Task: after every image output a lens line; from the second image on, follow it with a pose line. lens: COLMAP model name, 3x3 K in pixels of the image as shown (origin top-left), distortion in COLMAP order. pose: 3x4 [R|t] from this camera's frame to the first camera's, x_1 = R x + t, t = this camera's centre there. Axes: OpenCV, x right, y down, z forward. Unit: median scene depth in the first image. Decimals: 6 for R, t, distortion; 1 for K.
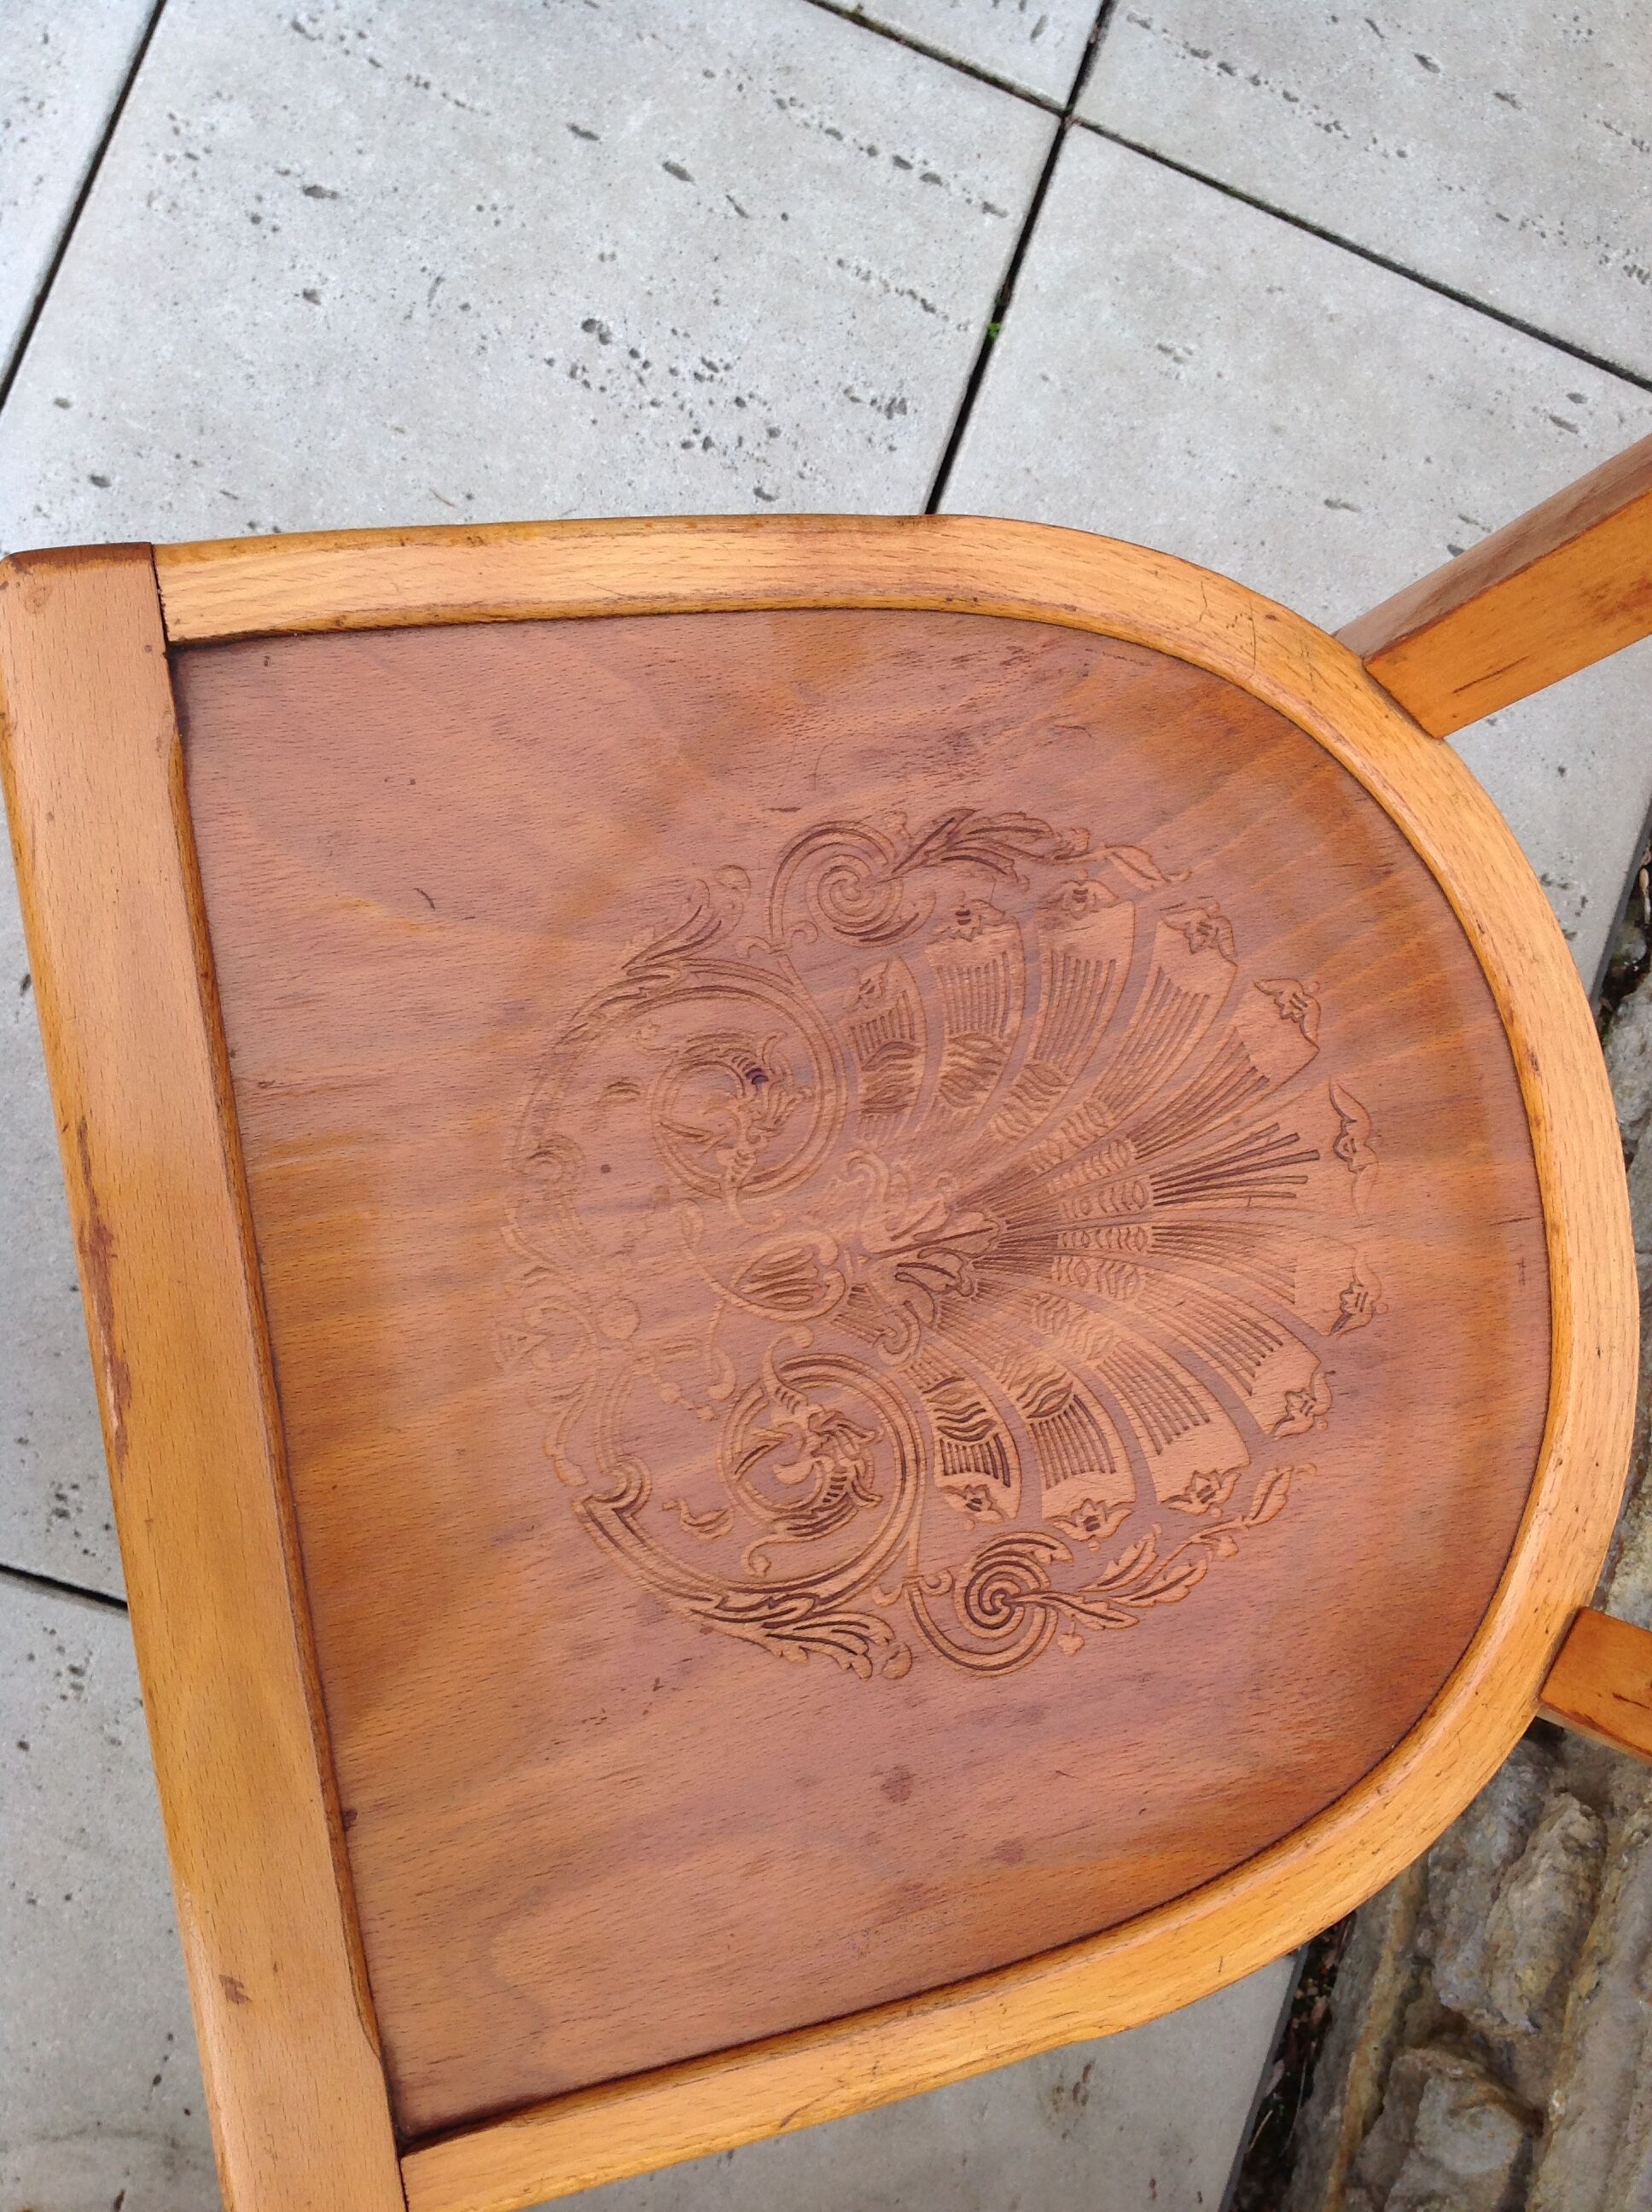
lens RADIAL K [[2101.3, 0, 822.6], [0, 2101.3, 1097.6], [0, 0, 1]] dist [0.034707, 0.000000]
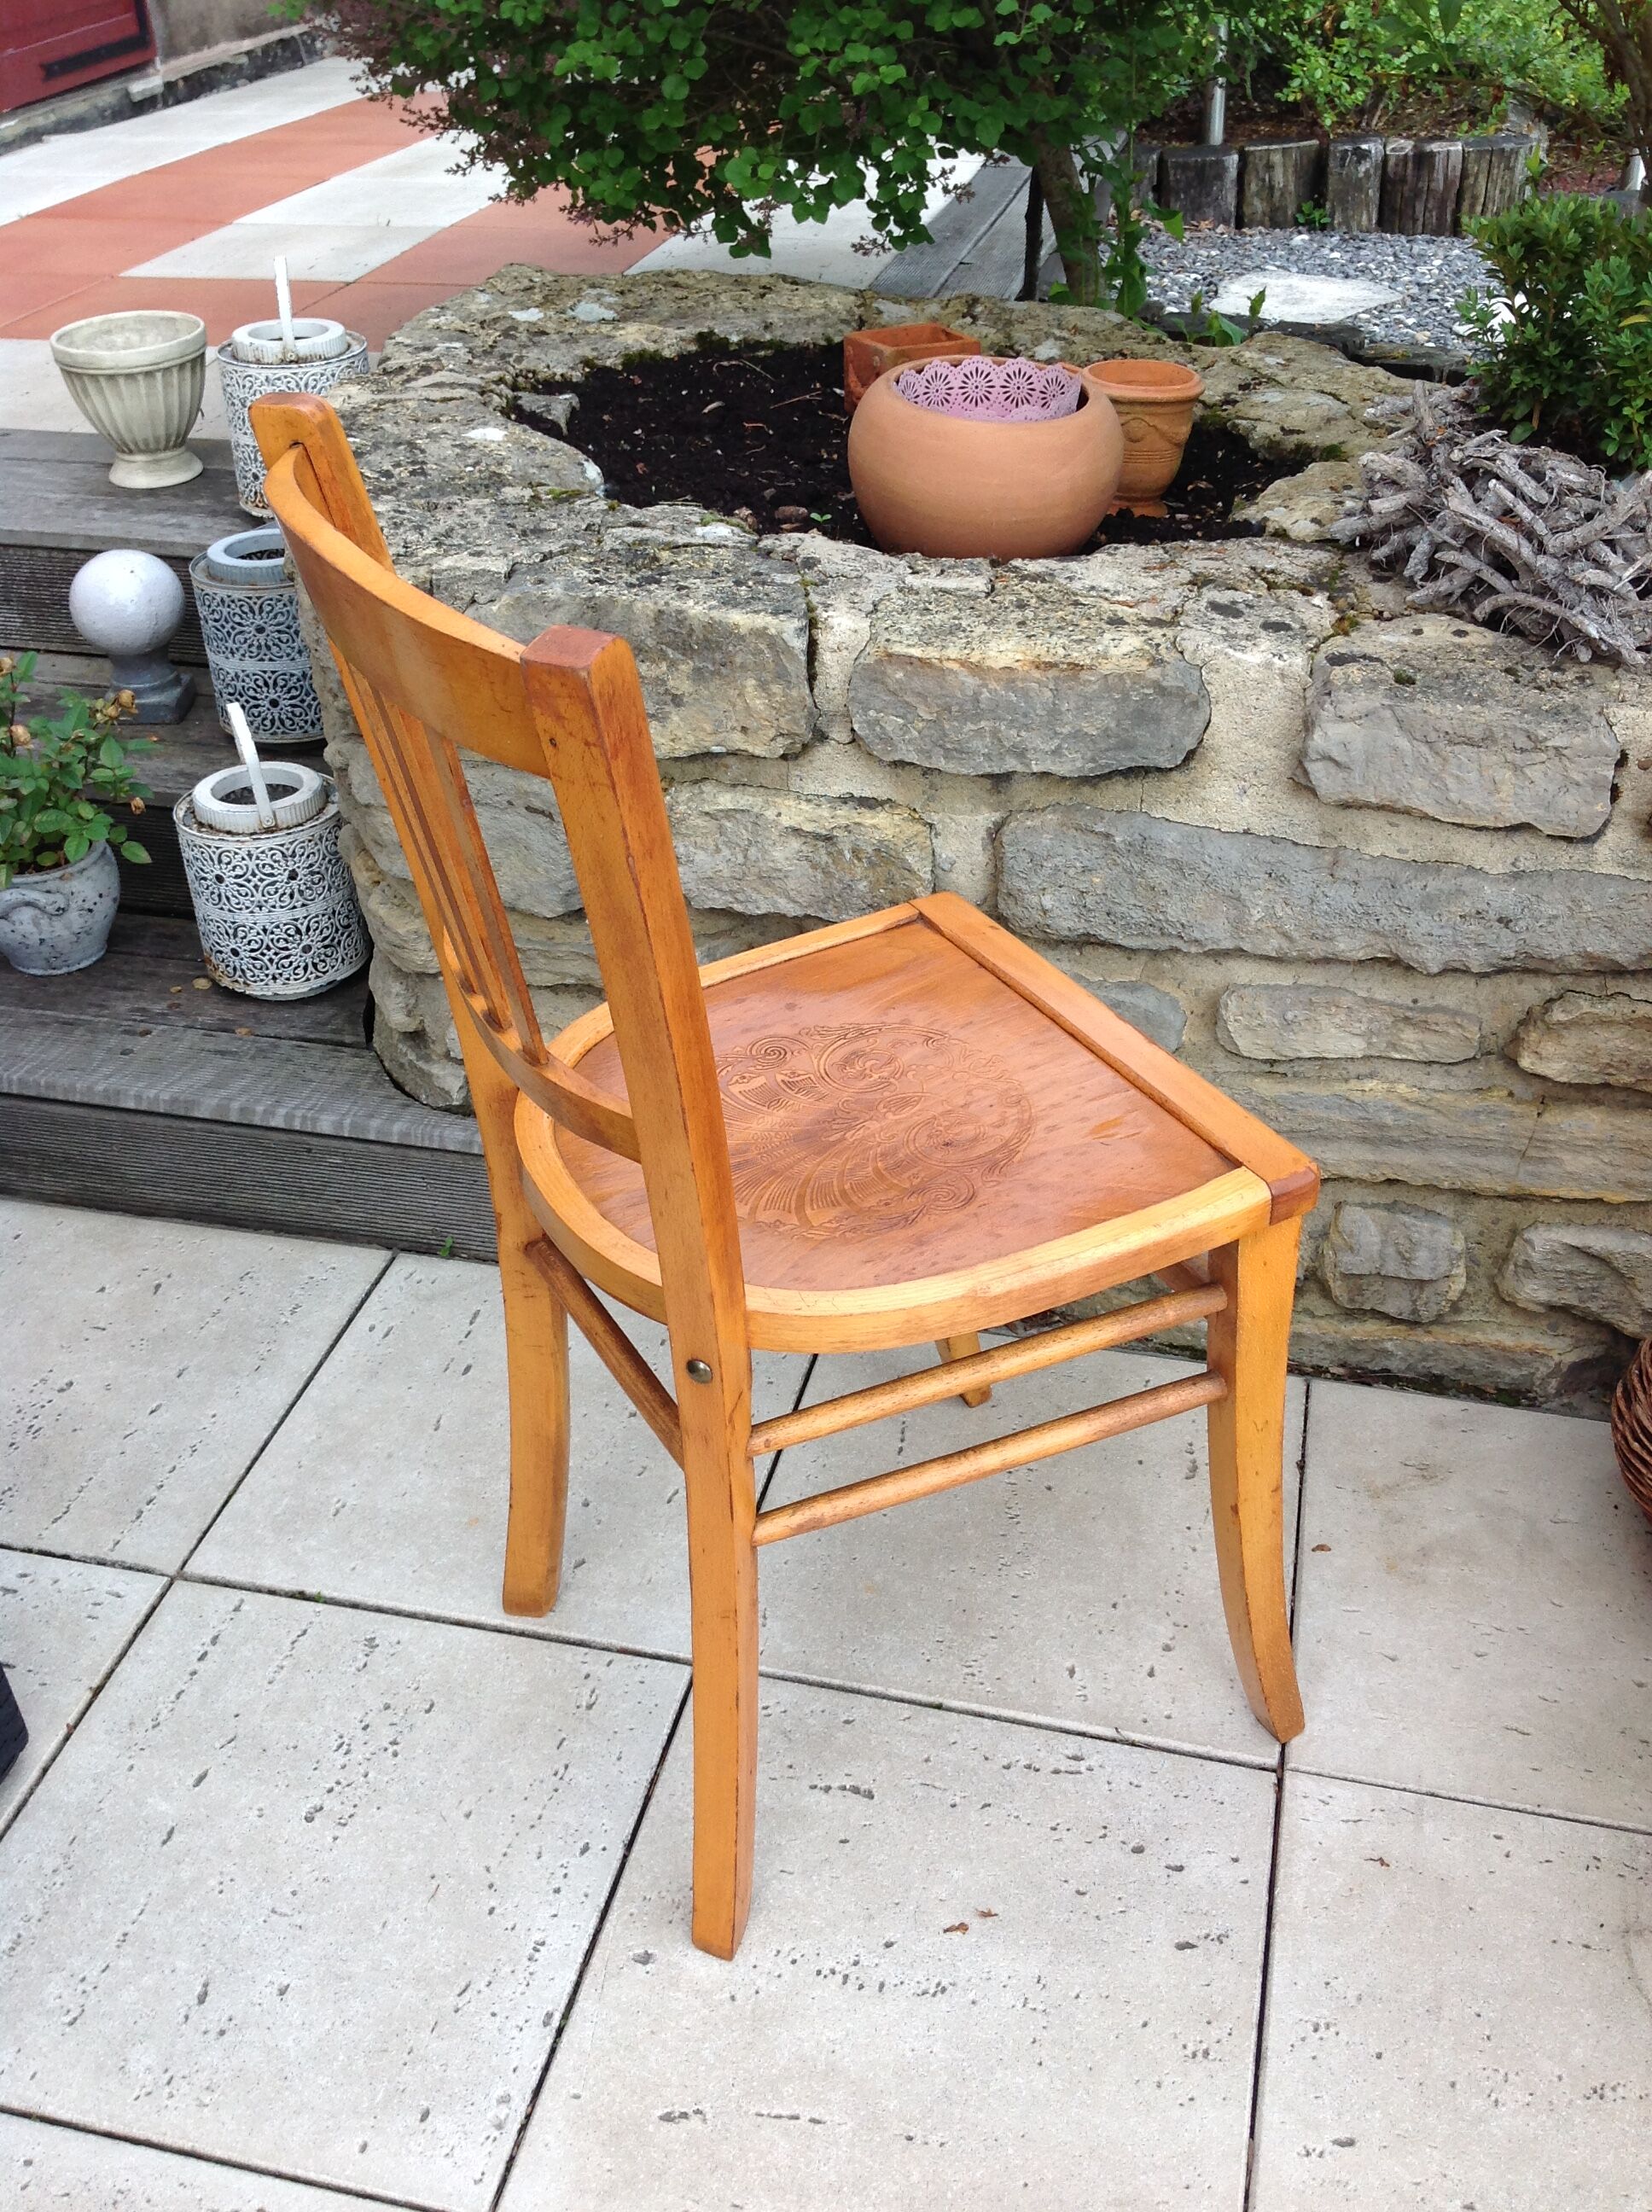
lens RADIAL K [[2101.3, 0, 818.3], [0, 2101.3, 1123.2], [0, 0, 1]] dist [0.034707, 0.000000]
pose [[-0.096006, -0.709142, 0.698499, -1.465343], [0.994775, -0.043884, 0.092175, -0.251917], [-0.034712, 0.703699, 0.709650, -0.621173]]
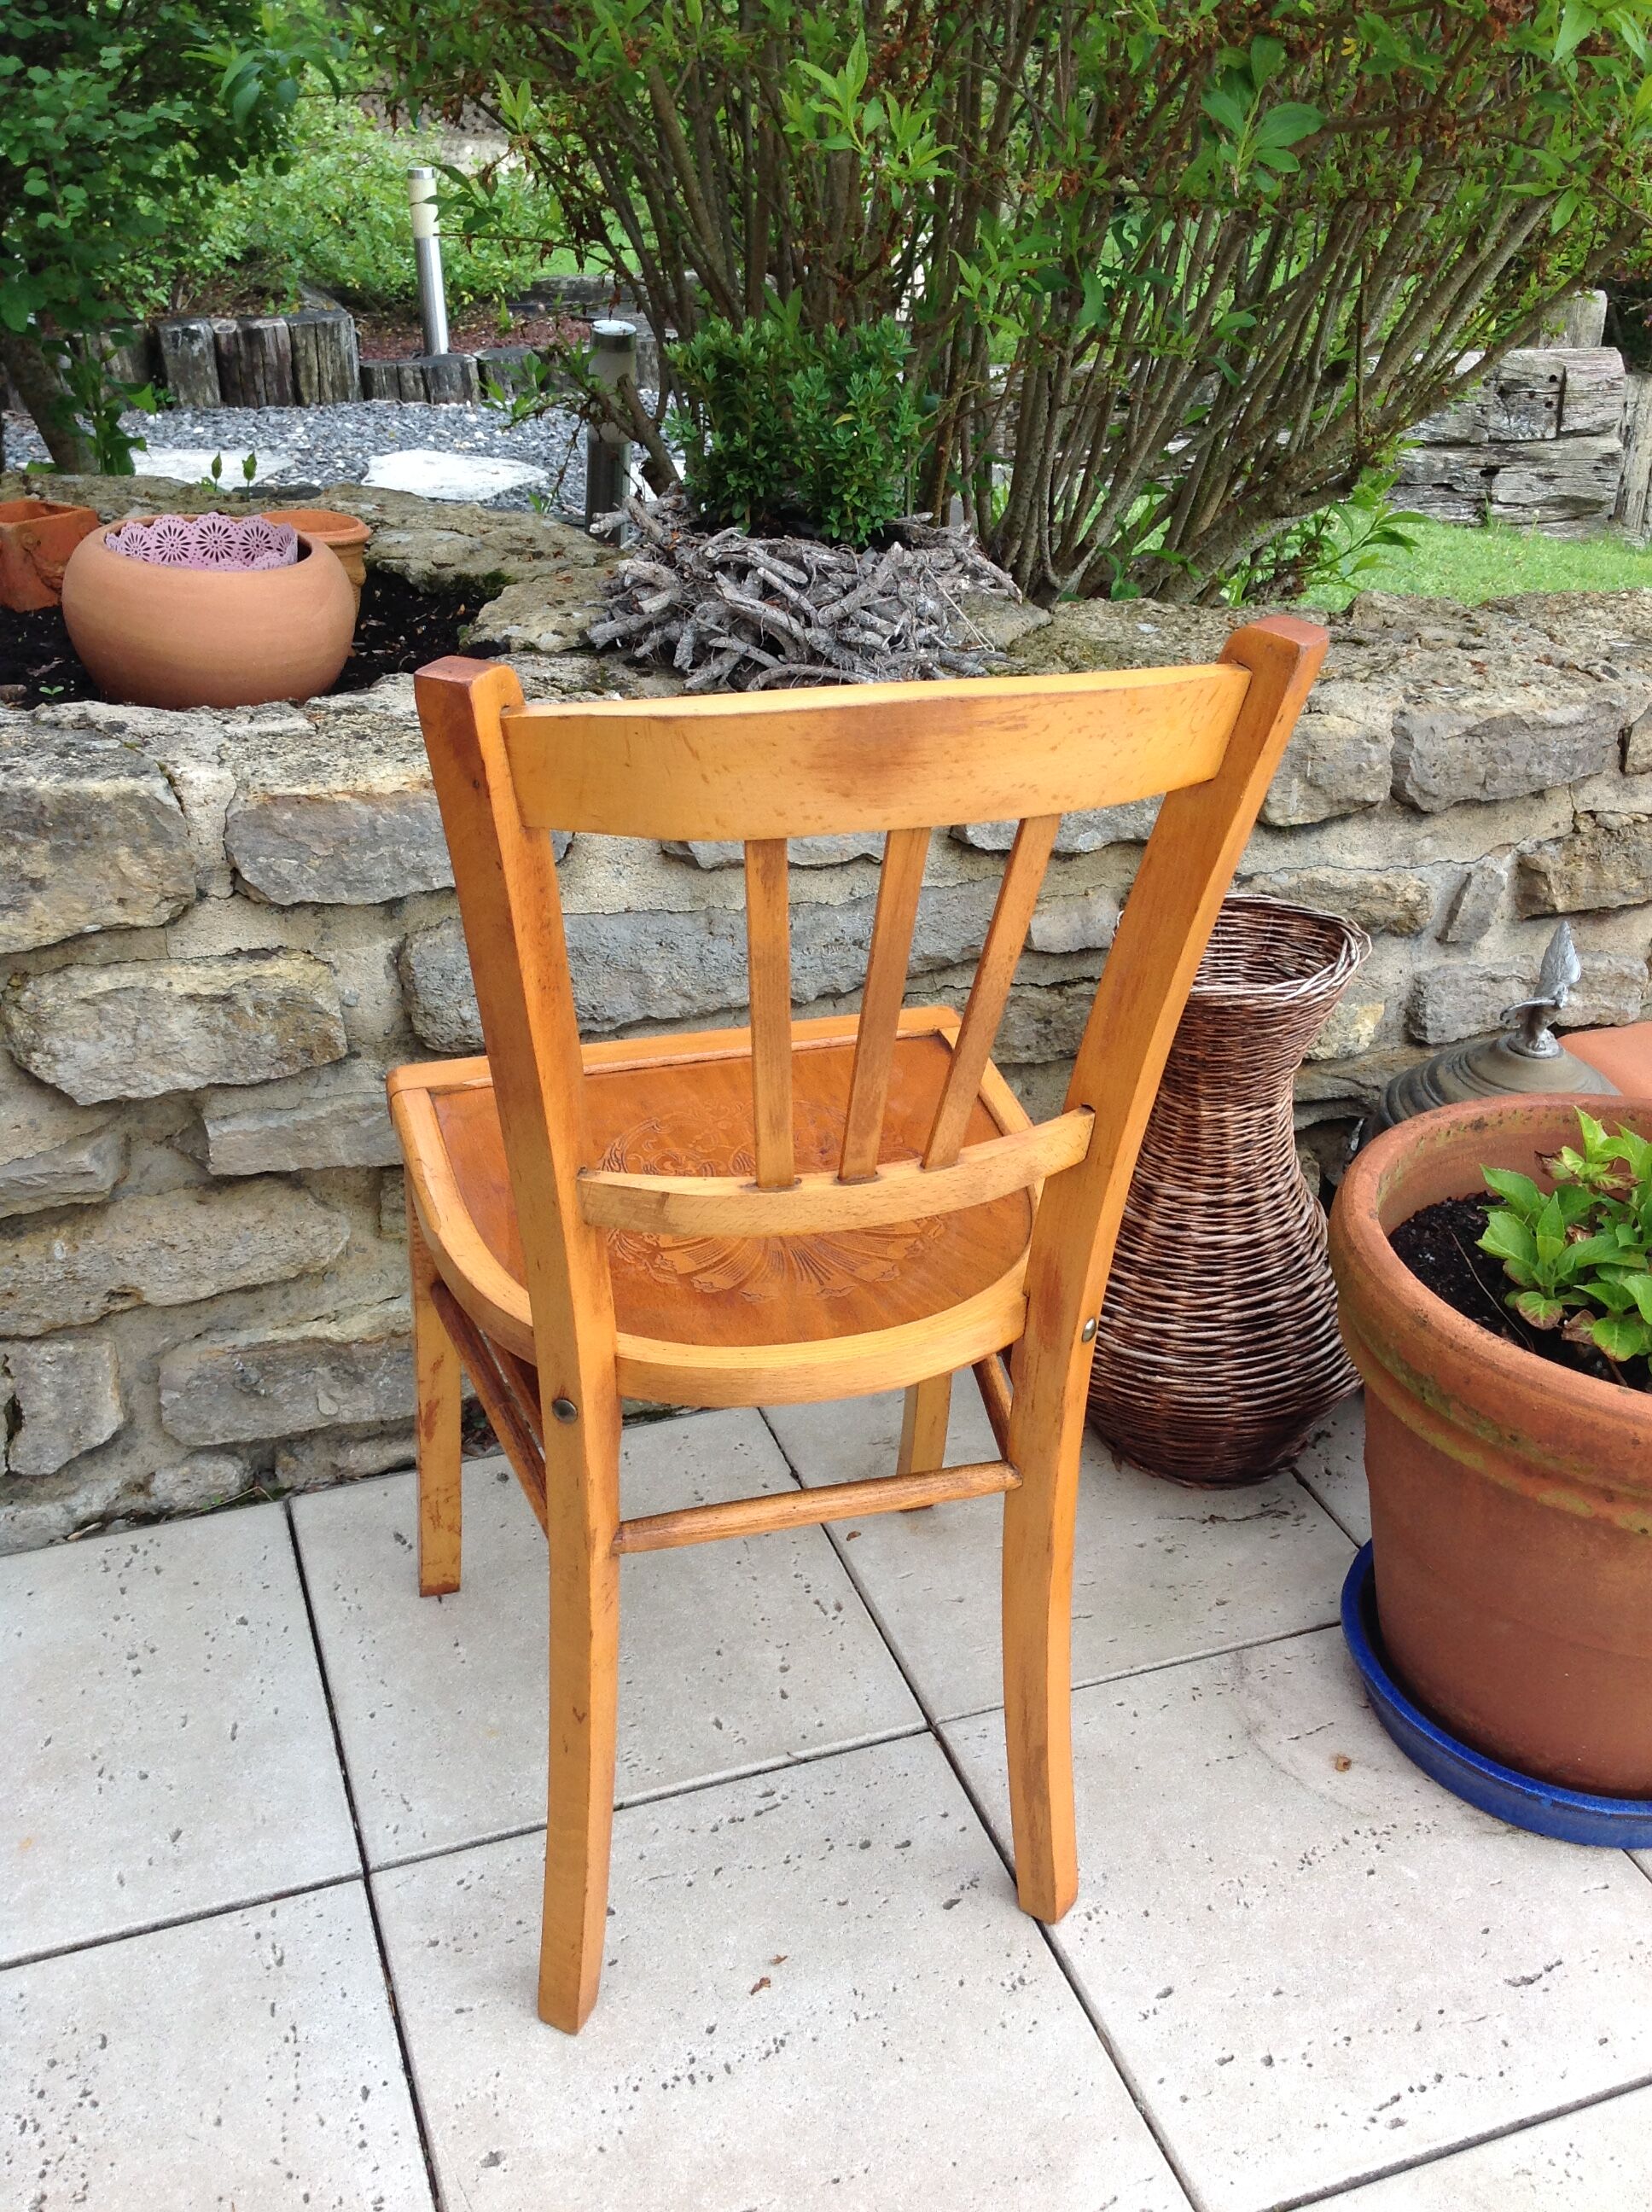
lens RADIAL K [[2101.3, 0, 797.0], [0, 2101.3, 1123.4], [0, 0, 1]] dist [0.034707, 0.000000]
pose [[-0.606913, -0.562904, 0.561067, -1.281942], [0.774664, -0.261199, 0.575909, -1.032364], [-0.177631, 0.784164, 0.594587, -0.508023]]
